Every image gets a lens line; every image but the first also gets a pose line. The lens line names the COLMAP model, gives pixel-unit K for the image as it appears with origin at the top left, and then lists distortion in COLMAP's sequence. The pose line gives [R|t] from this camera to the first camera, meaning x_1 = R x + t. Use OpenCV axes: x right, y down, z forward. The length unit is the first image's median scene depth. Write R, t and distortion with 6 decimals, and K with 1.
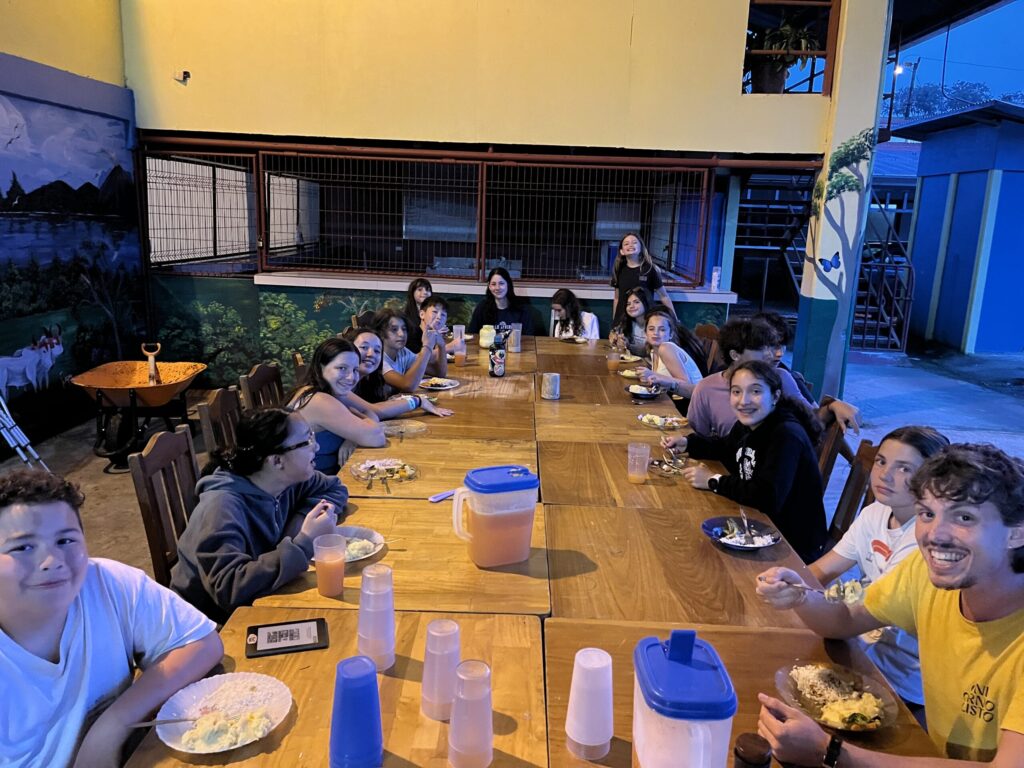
lens RADIAL K [[778.3, 0, 512.5], [0, 778.3, 392.1], [0, 0, 1]] dist [-0.009468, -0.020153]
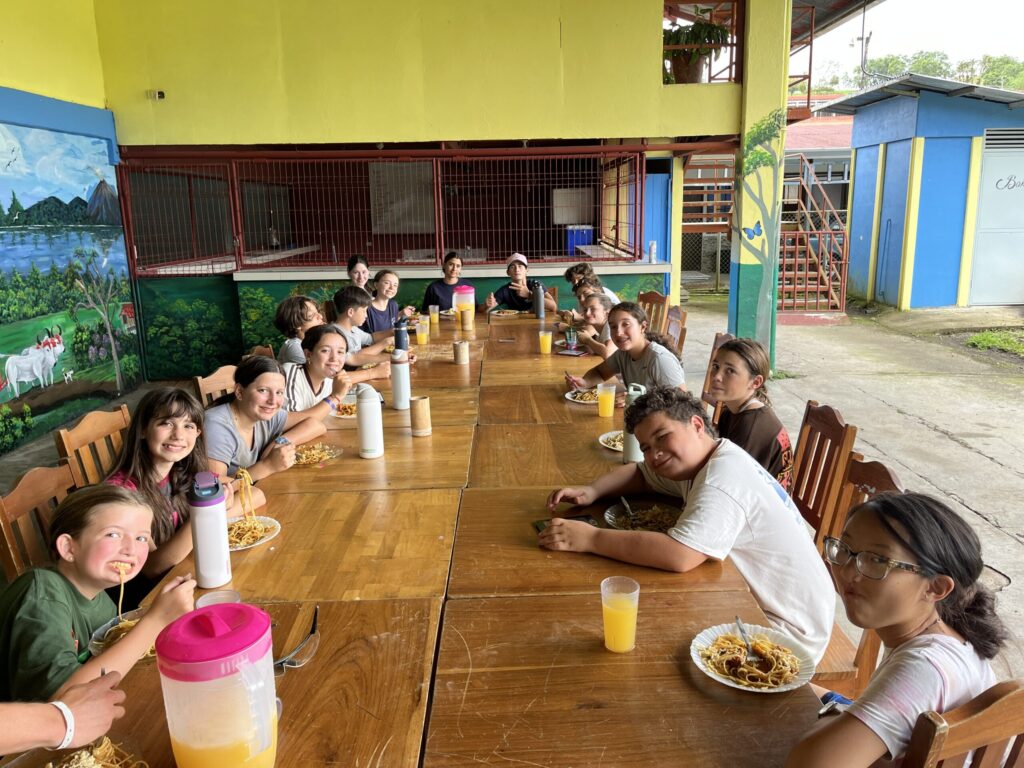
lens RADIAL K [[778.3, 0, 513.6], [0, 778.3, 374.9], [0, 0, 1]] dist [-0.009468, -0.020153]
pose [[0.997932, -0.060750, 0.020998, 0.032371], [0.060970, 0.998090, -0.009970, 0.030135], [-0.020352, 0.011229, 0.999730, -0.107972]]
